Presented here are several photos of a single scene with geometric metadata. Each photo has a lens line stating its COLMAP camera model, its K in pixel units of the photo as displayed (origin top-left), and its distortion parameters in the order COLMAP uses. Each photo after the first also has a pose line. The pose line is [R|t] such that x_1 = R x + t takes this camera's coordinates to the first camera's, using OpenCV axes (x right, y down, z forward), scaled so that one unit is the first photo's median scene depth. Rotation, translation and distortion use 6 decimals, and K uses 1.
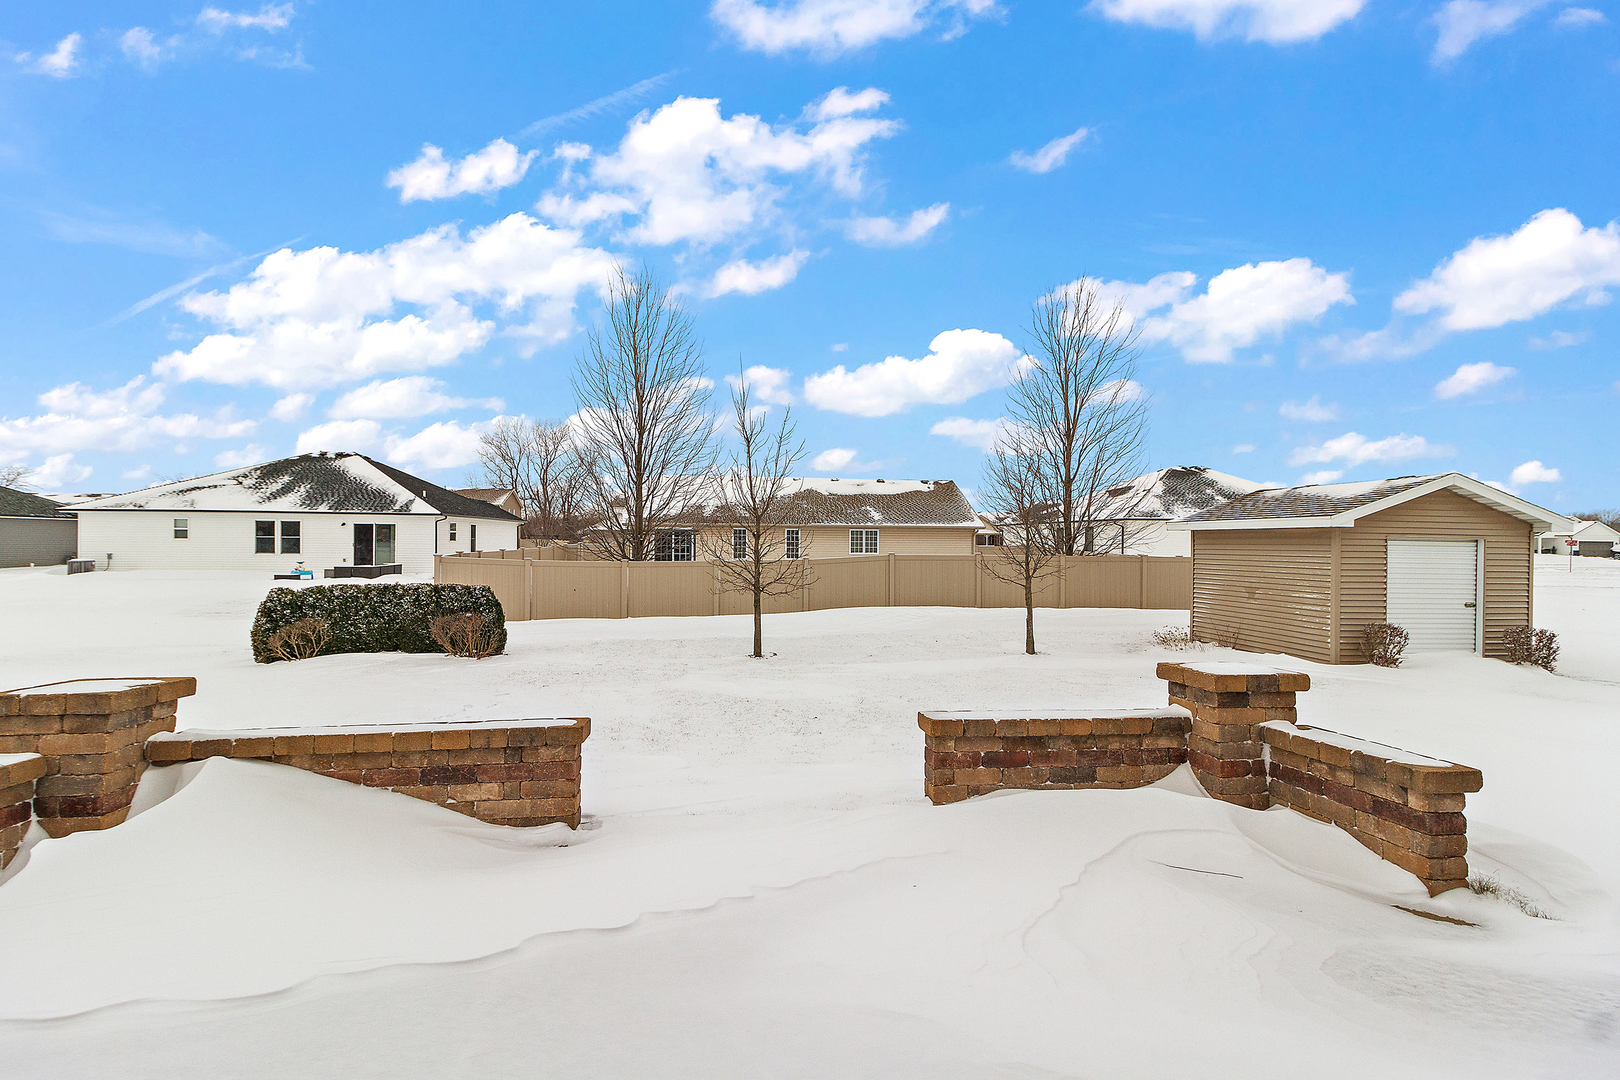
lens RADIAL K [[752.2, 0, 810.0], [0, 752.2, 540.0], [0, 0, 1]] dist [0.002761, 0.000235]
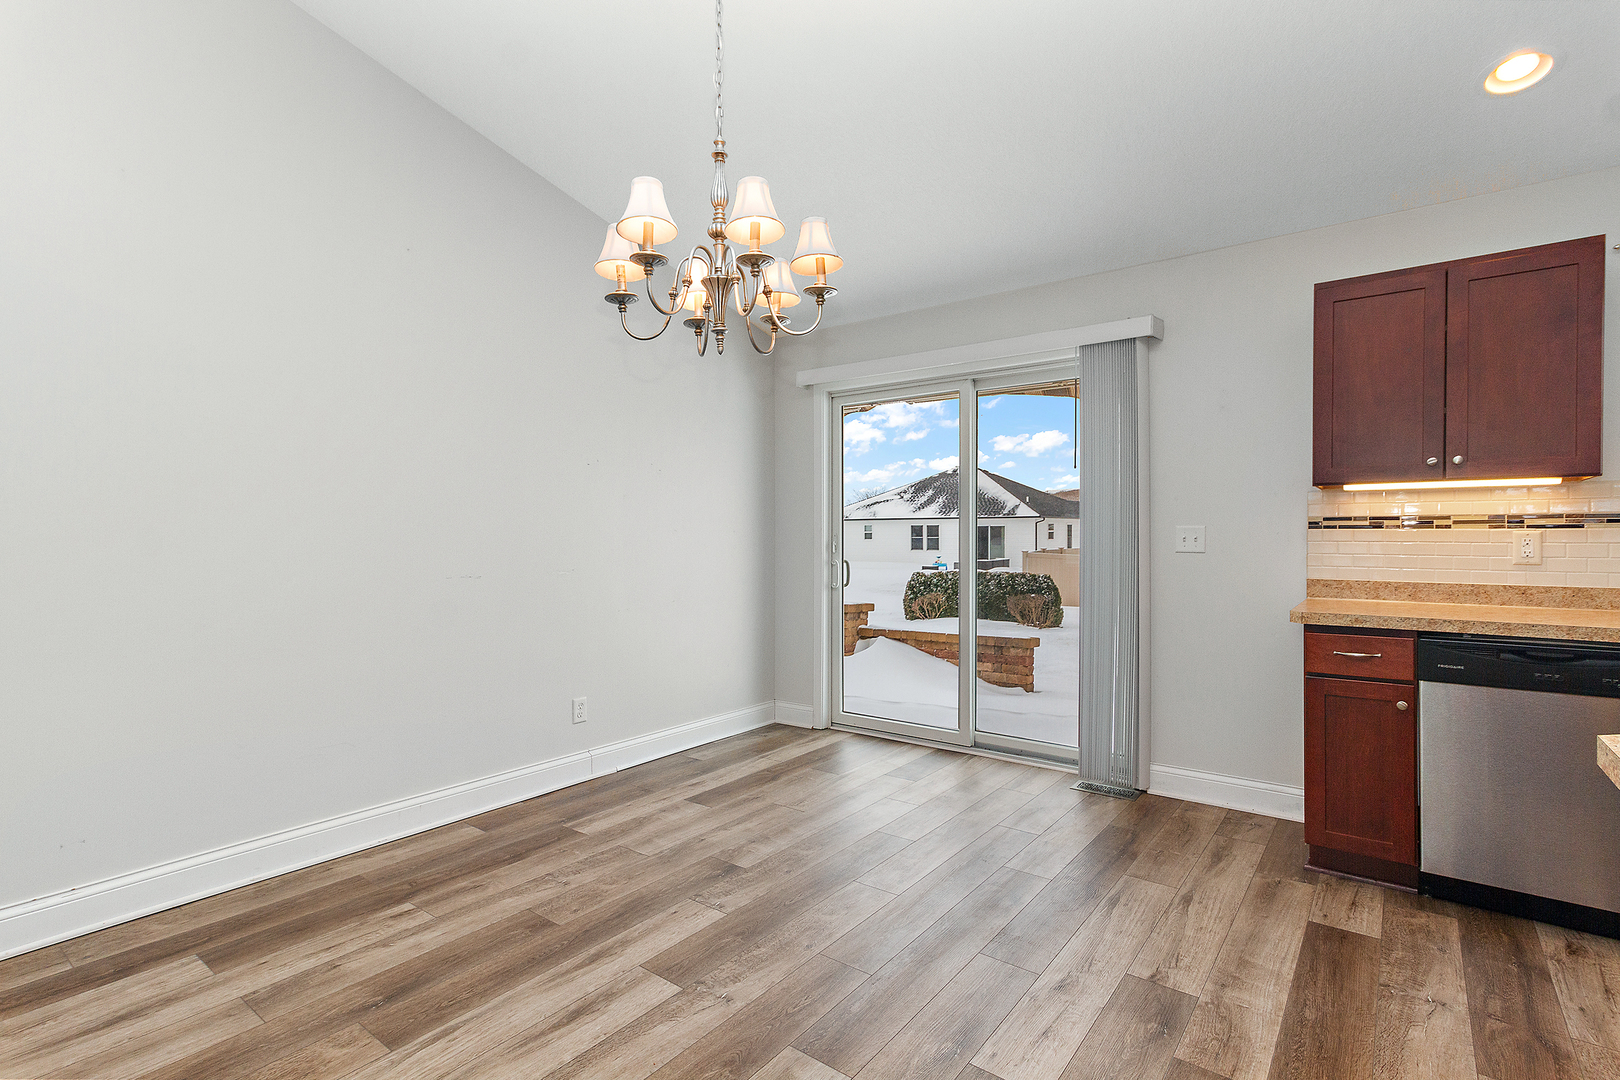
lens RADIAL K [[779.2, 0, 803.7], [0, 779.2, 535.1], [0, 0, 1]] dist [0.007415, 0.000604]
pose [[0.712107, -0.012613, -0.701958, 0.110071], [0.011081, 0.999916, -0.006725, -0.001776], [0.701984, -0.002989, 0.712187, -0.131888]]
